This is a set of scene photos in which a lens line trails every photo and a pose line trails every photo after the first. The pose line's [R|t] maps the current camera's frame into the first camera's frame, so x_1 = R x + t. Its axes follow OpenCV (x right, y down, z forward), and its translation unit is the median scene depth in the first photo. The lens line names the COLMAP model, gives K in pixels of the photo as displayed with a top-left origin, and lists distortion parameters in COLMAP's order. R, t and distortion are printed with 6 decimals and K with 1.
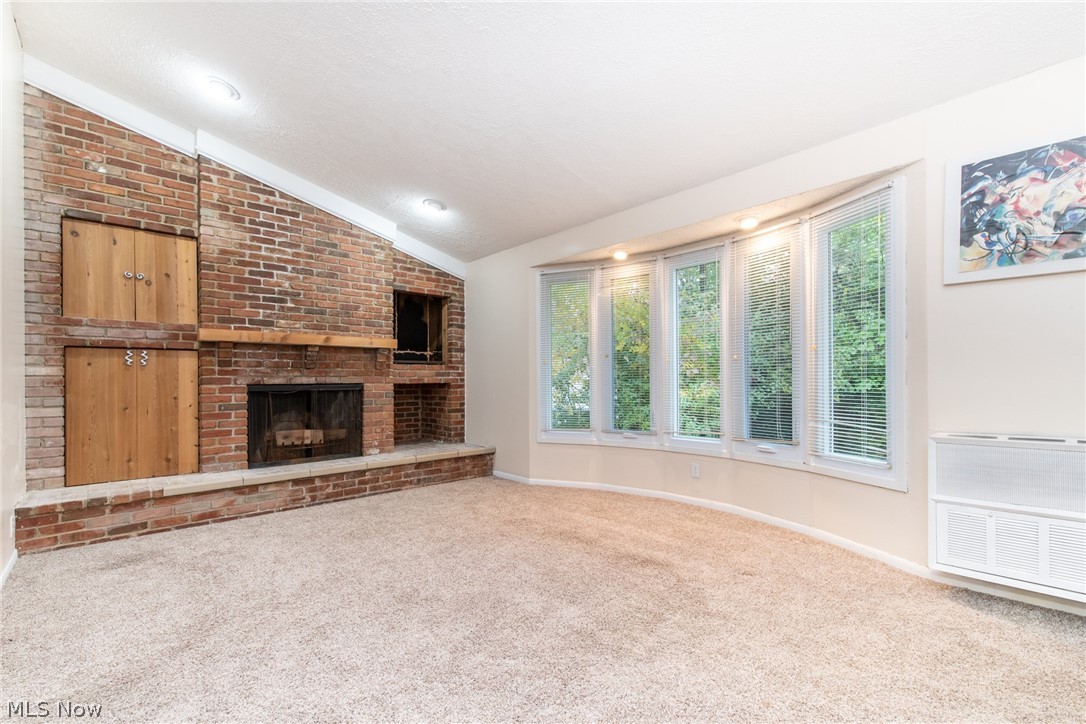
lens RADIAL K [[460.4, 0, 541.9], [0, 460.4, 384.0], [0, 0, 1]] dist [0.001210, -0.000073]
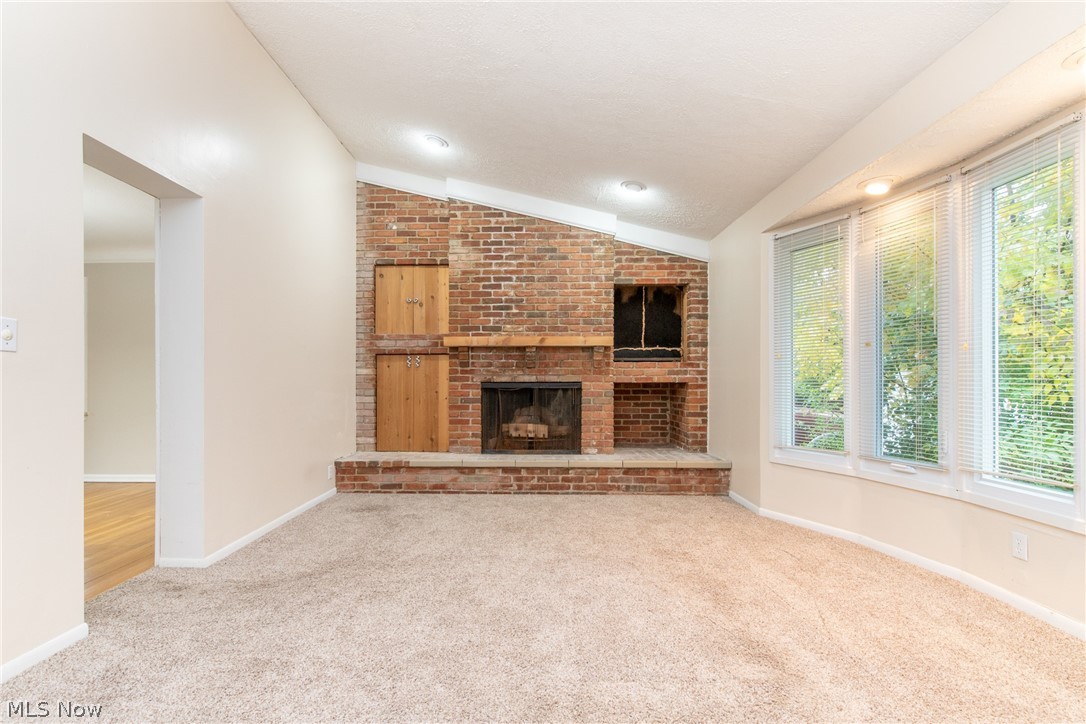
lens RADIAL K [[489.2, 0, 542.9], [0, 489.2, 381.9], [0, 0, 1]] dist [-0.000536, -0.000181]
pose [[0.730736, 0.009637, -0.682592, 0.317919], [-0.010480, 0.999941, 0.002898, -0.004157], [0.682579, 0.005036, 0.730794, 0.185250]]
